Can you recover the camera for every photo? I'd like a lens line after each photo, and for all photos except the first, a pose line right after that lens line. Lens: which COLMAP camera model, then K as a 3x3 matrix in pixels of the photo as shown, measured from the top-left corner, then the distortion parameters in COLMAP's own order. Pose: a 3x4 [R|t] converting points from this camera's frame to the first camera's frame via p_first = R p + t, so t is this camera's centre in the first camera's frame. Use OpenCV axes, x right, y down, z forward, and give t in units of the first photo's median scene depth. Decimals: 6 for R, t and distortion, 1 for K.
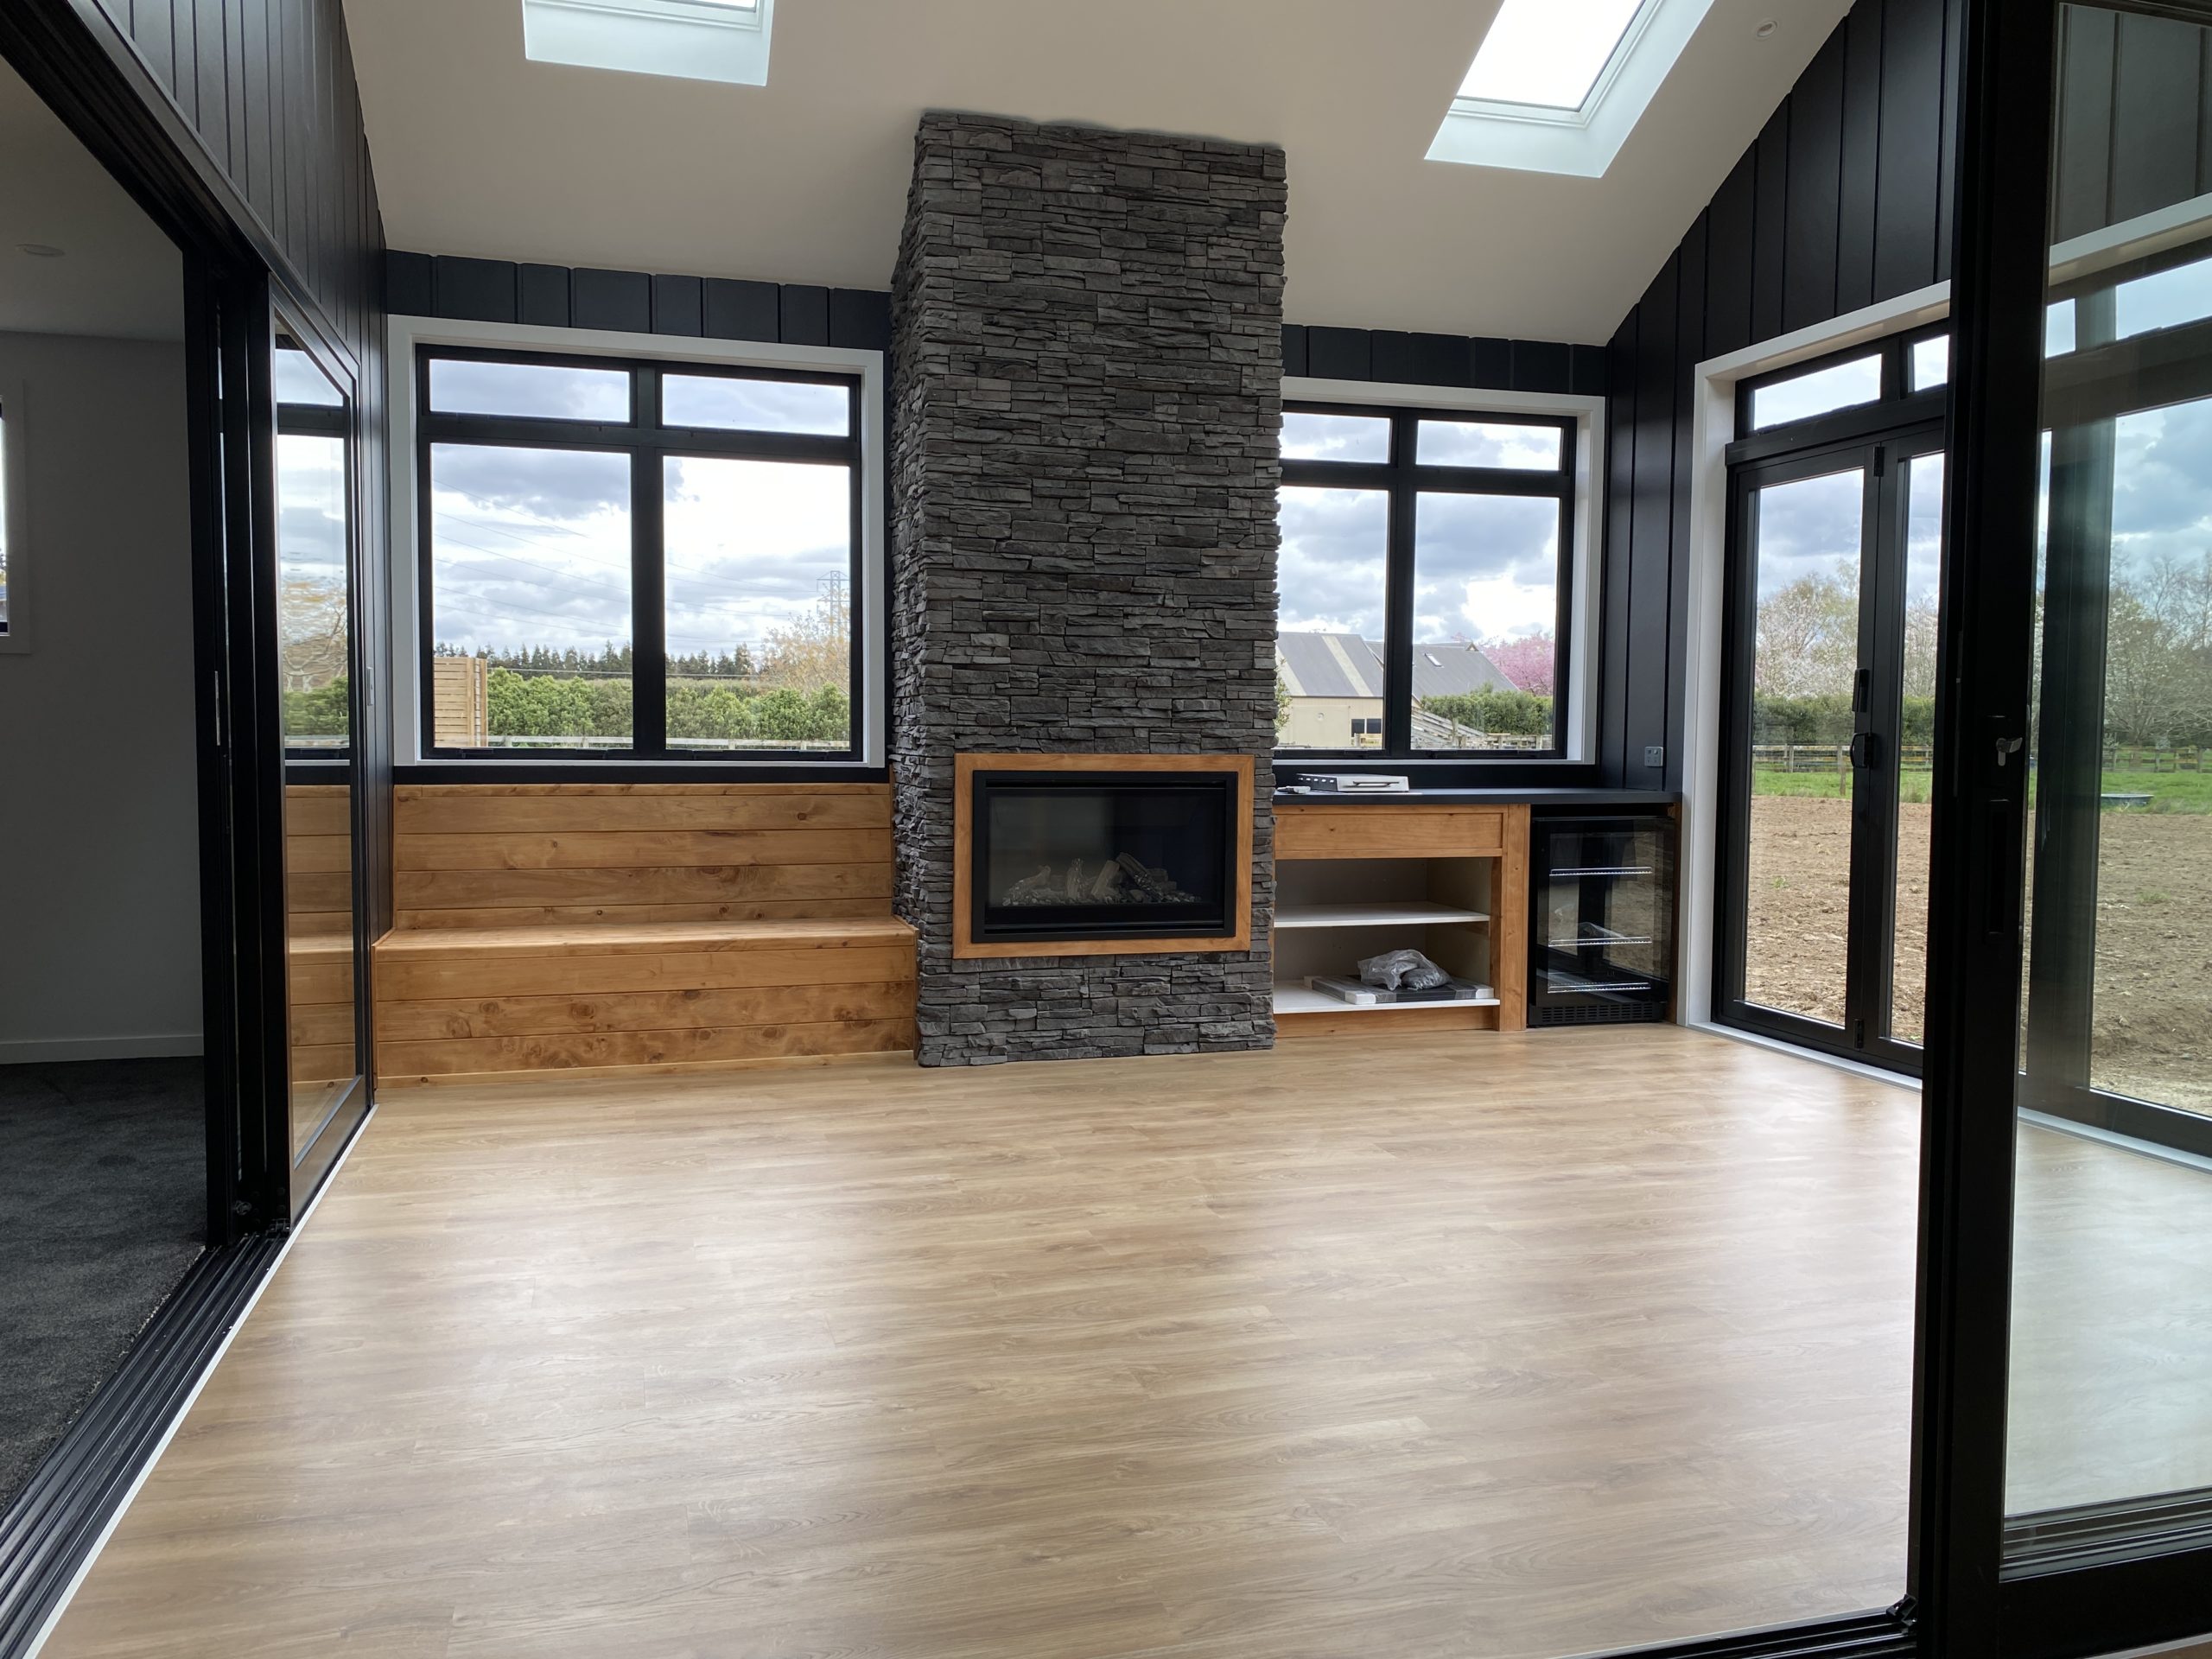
lens RADIAL K [[1745.3, 0, 1106.0], [0, 1745.3, 829.5], [0, 0, 1]] dist [0.083755, -0.002904]
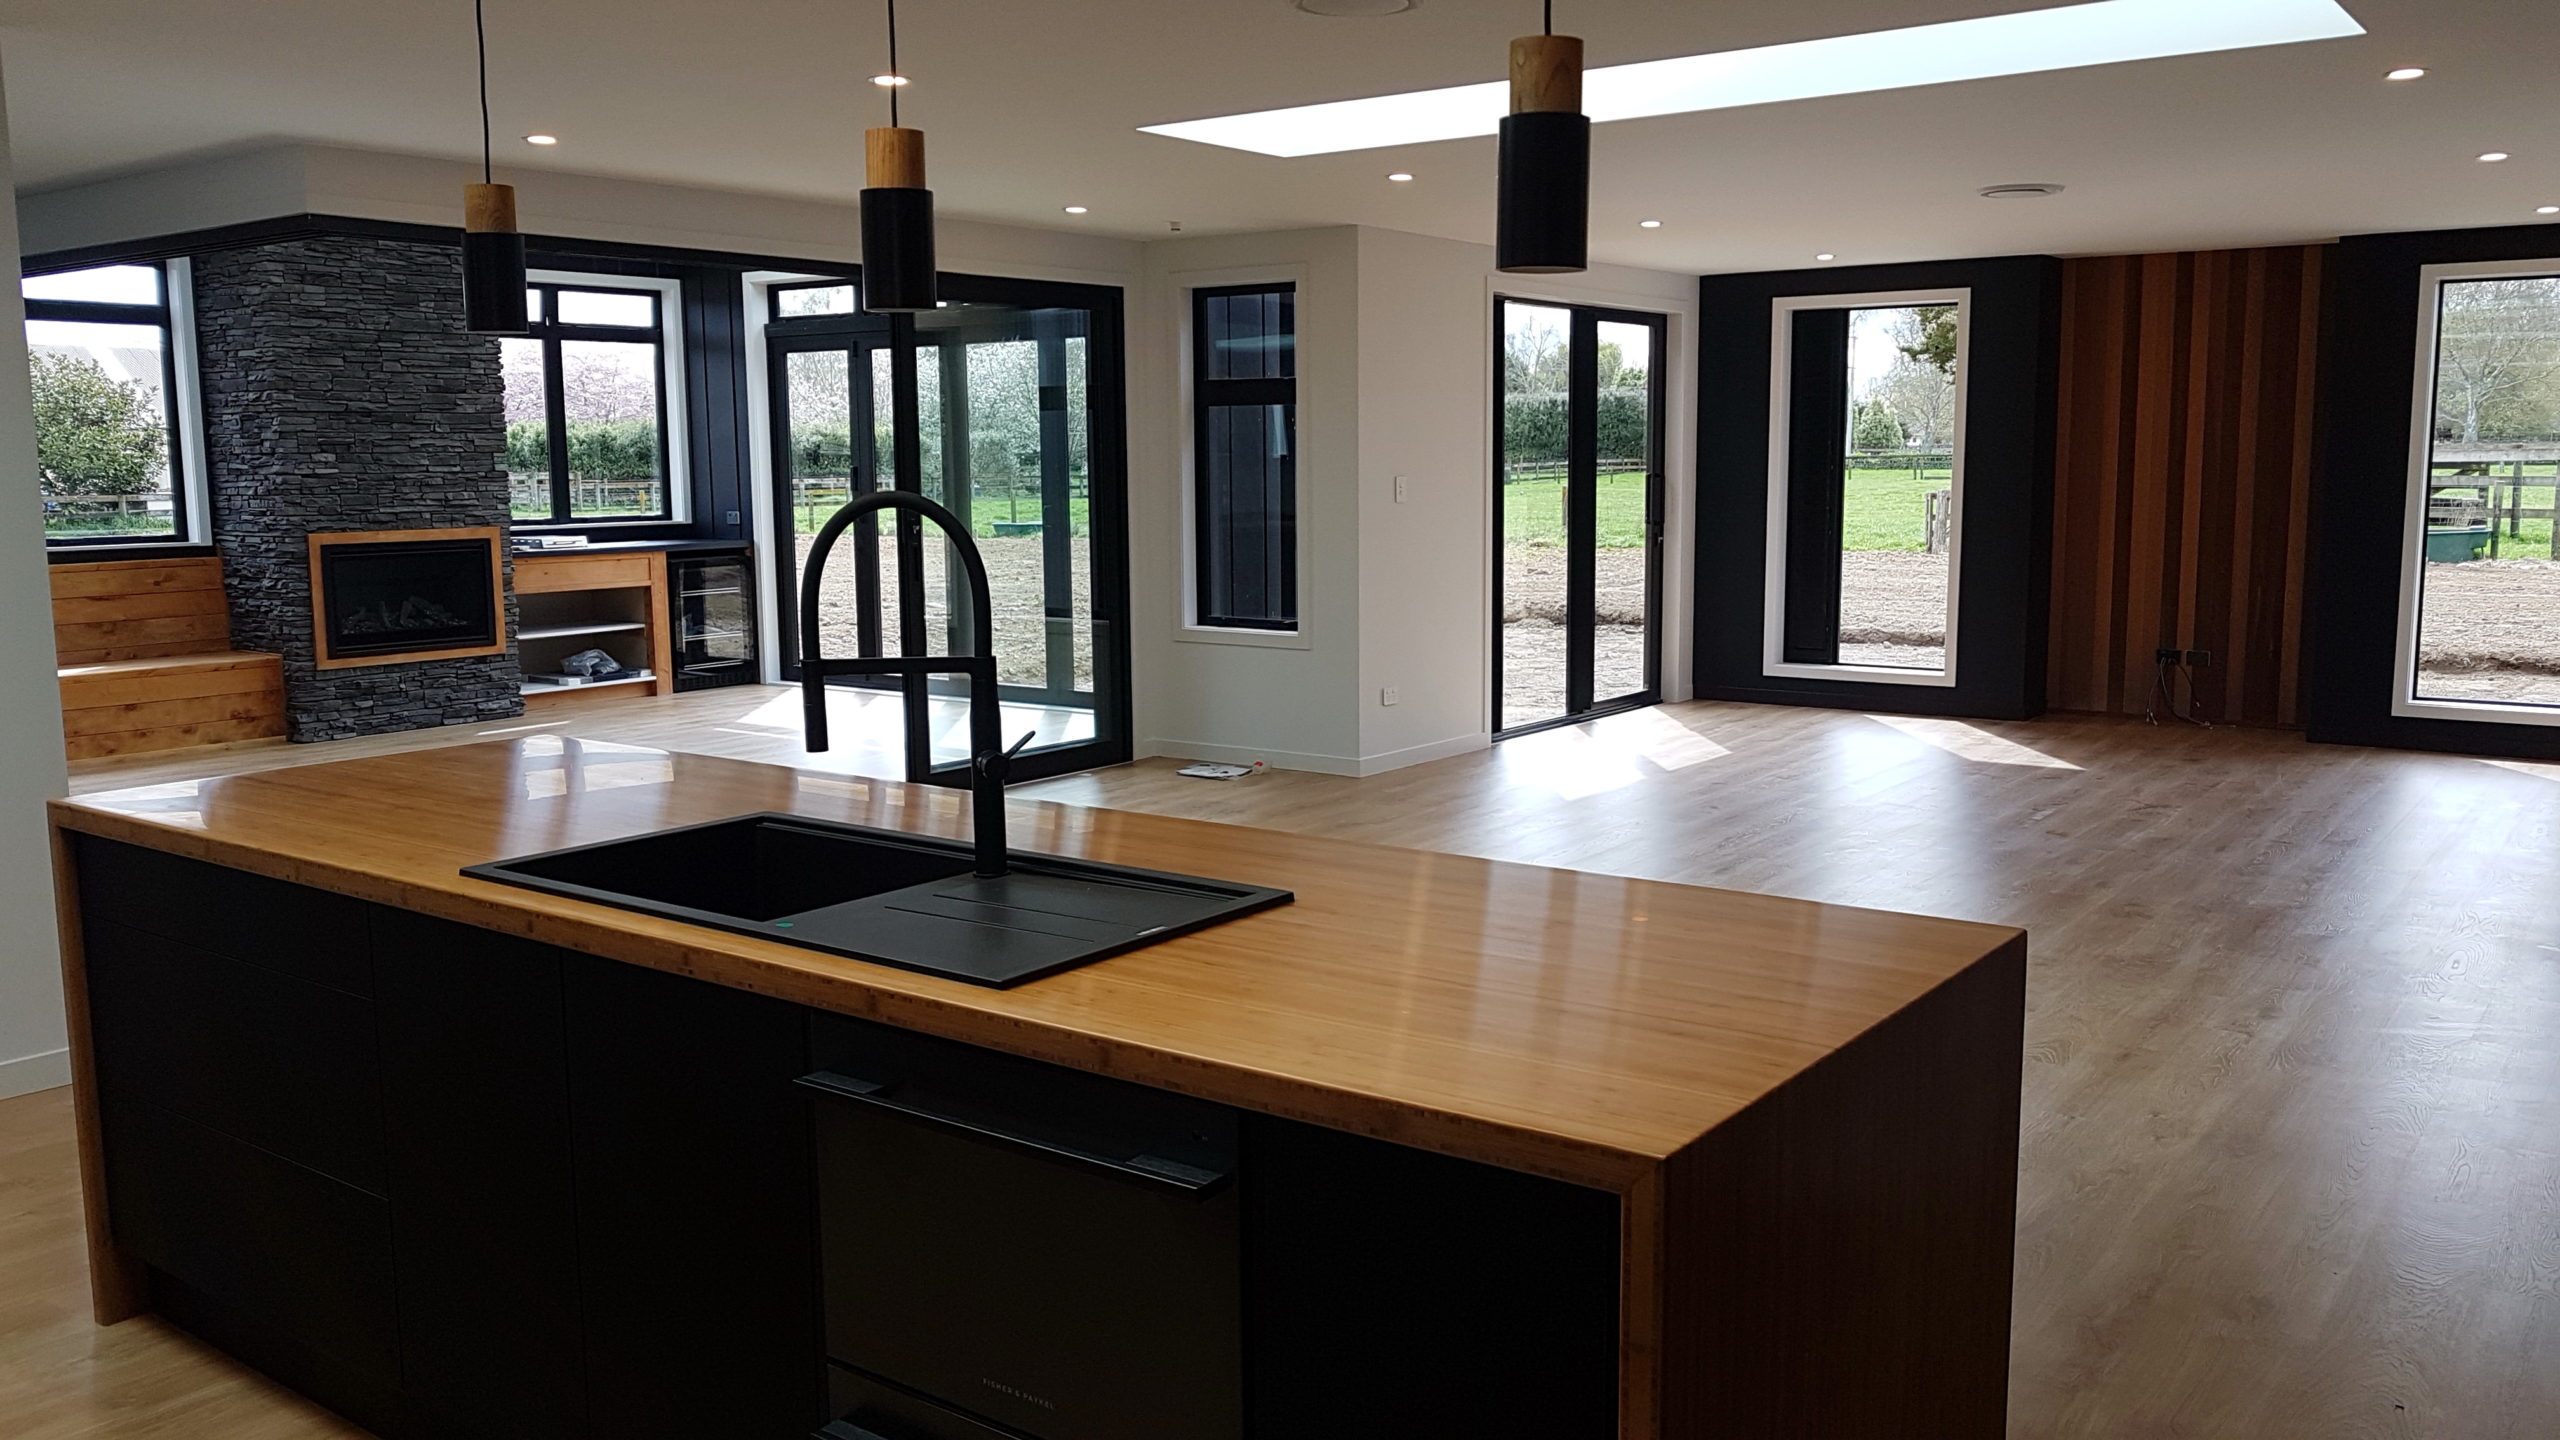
lens RADIAL K [[2016.2, 0, 1280.0], [0, 2016.2, 720.0], [0, 0, 1]] dist [0.004761, 0.004066]
pose [[0.805703, -0.094886, 0.584671, -0.419875], [0.052822, 0.994663, 0.088632, 0.005568], [-0.589960, -0.040527, 0.806415, -0.857290]]
